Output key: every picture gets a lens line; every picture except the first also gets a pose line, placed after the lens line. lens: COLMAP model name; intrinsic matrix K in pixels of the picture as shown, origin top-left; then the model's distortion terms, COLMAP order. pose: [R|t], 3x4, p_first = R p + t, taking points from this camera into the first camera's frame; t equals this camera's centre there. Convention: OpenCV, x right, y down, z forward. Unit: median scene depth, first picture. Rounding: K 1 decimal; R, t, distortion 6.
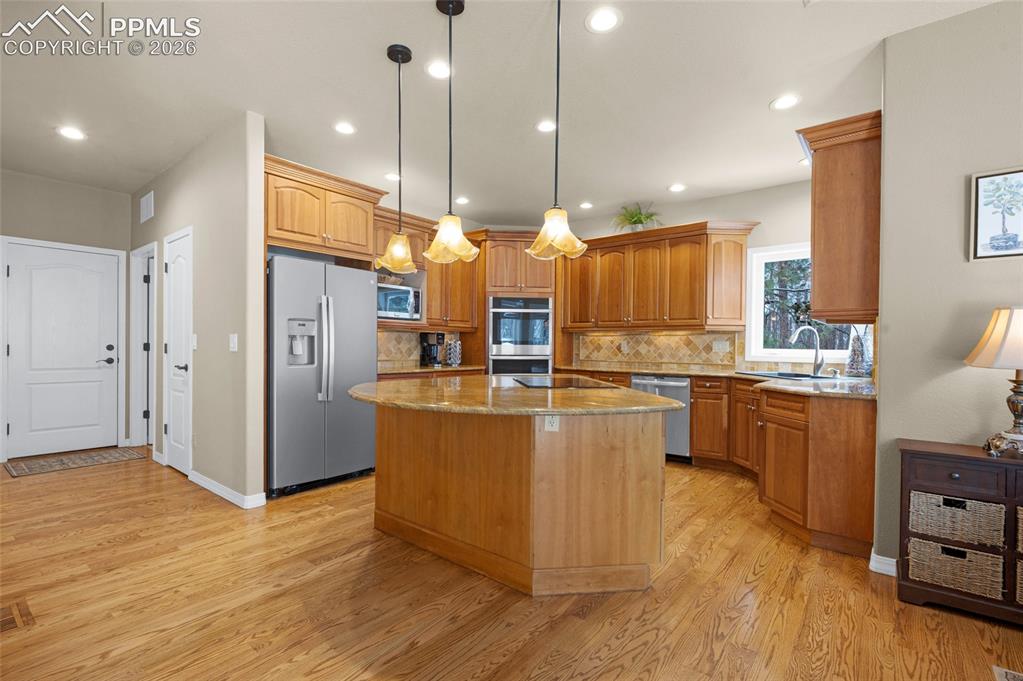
lens RADIAL K [[470.0, 0, 507.0], [0, 470.0, 350.6], [0, 0, 1]] dist [0.004538, 0.000880]
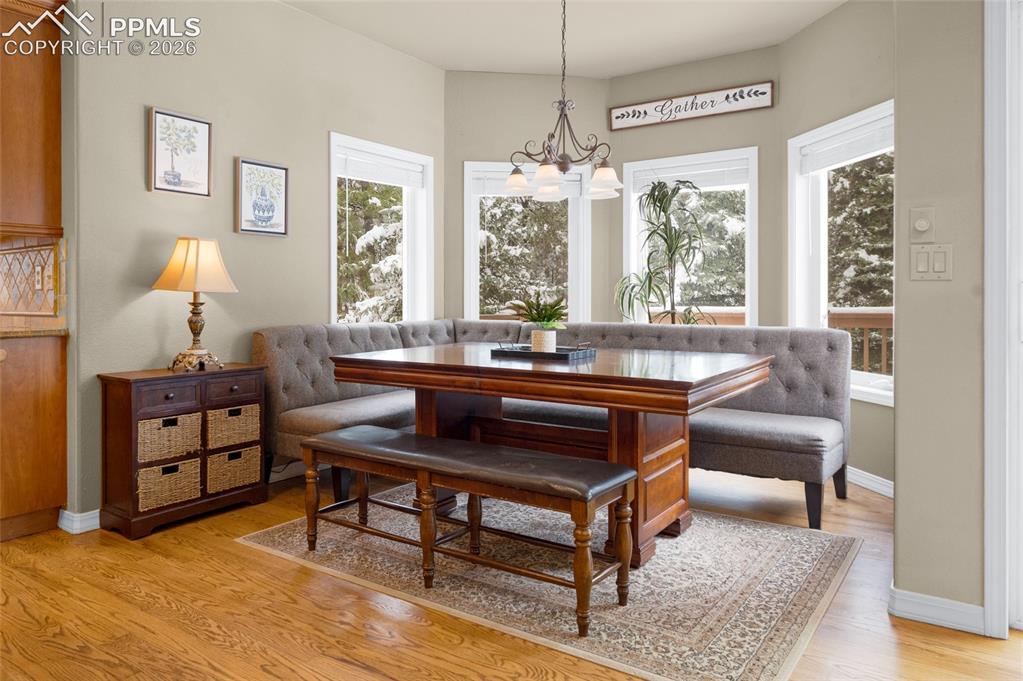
lens RADIAL K [[698.8, 0, 486.5], [0, 698.8, 299.8], [0, 0, 1]] dist [-0.005994, 0.000460]
pose [[-0.053520, -0.008640, 0.998529, -0.259642], [0.014497, 0.999850, 0.009428, 0.020323], [-0.998462, 0.014980, -0.053387, 0.158453]]
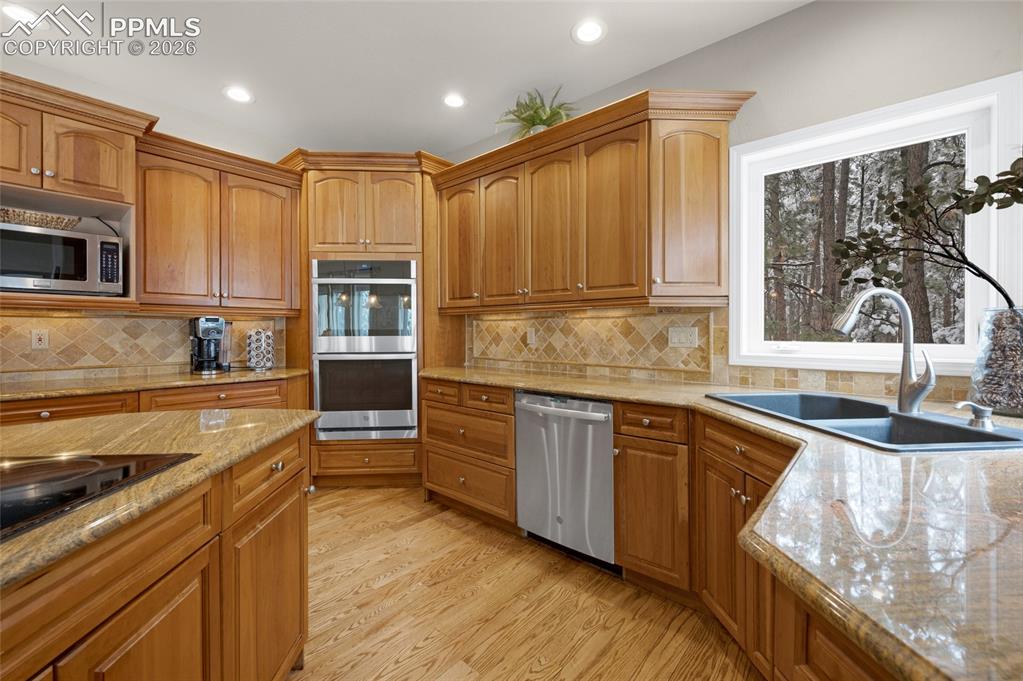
lens RADIAL K [[410.8, 0, 511.1], [0, 410.8, 331.6], [0, 0, 1]] dist [-0.000487, 0.000556]
pose [[0.999146, -0.011328, -0.039748, 0.278385], [0.010985, 0.999901, -0.008832, -0.012992], [0.039844, 0.008388, 0.999171, 0.526539]]
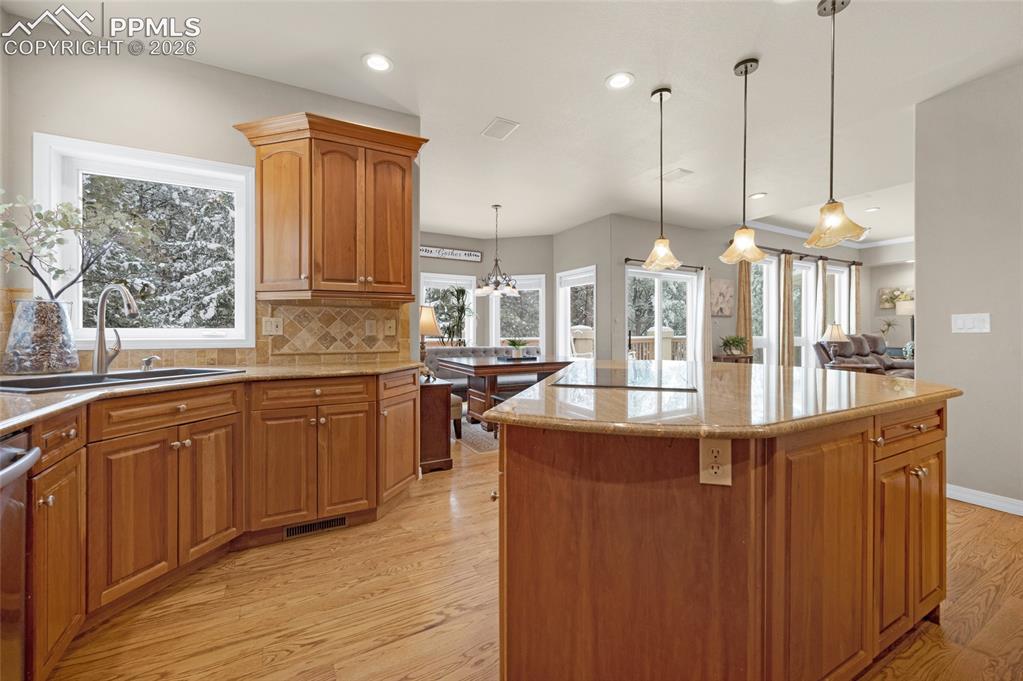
lens RADIAL K [[410.8, 0, 505.6], [0, 410.8, 332.1], [0, 0, 1]] dist [-0.000487, 0.000556]
pose [[-0.923280, -0.010924, 0.383973, 0.024477], [-0.004179, 0.999822, 0.018396, -0.006173], [-0.384105, 0.015381, -0.923161, 1.026191]]
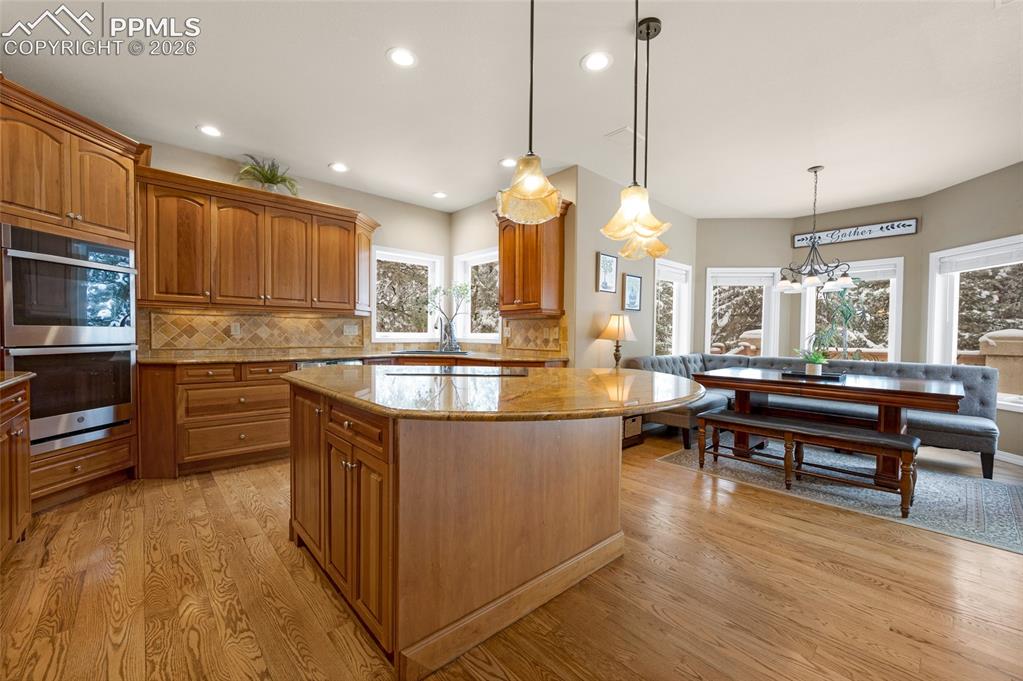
lens RADIAL K [[410.8, 0, 513.1], [0, 410.8, 342.4], [0, 0, 1]] dist [-0.000487, 0.000556]
pose [[0.151873, -0.027655, 0.988013, -0.417316], [0.003948, 0.999617, 0.027373, -0.004911], [-0.988392, -0.000257, 0.151924, 0.490983]]
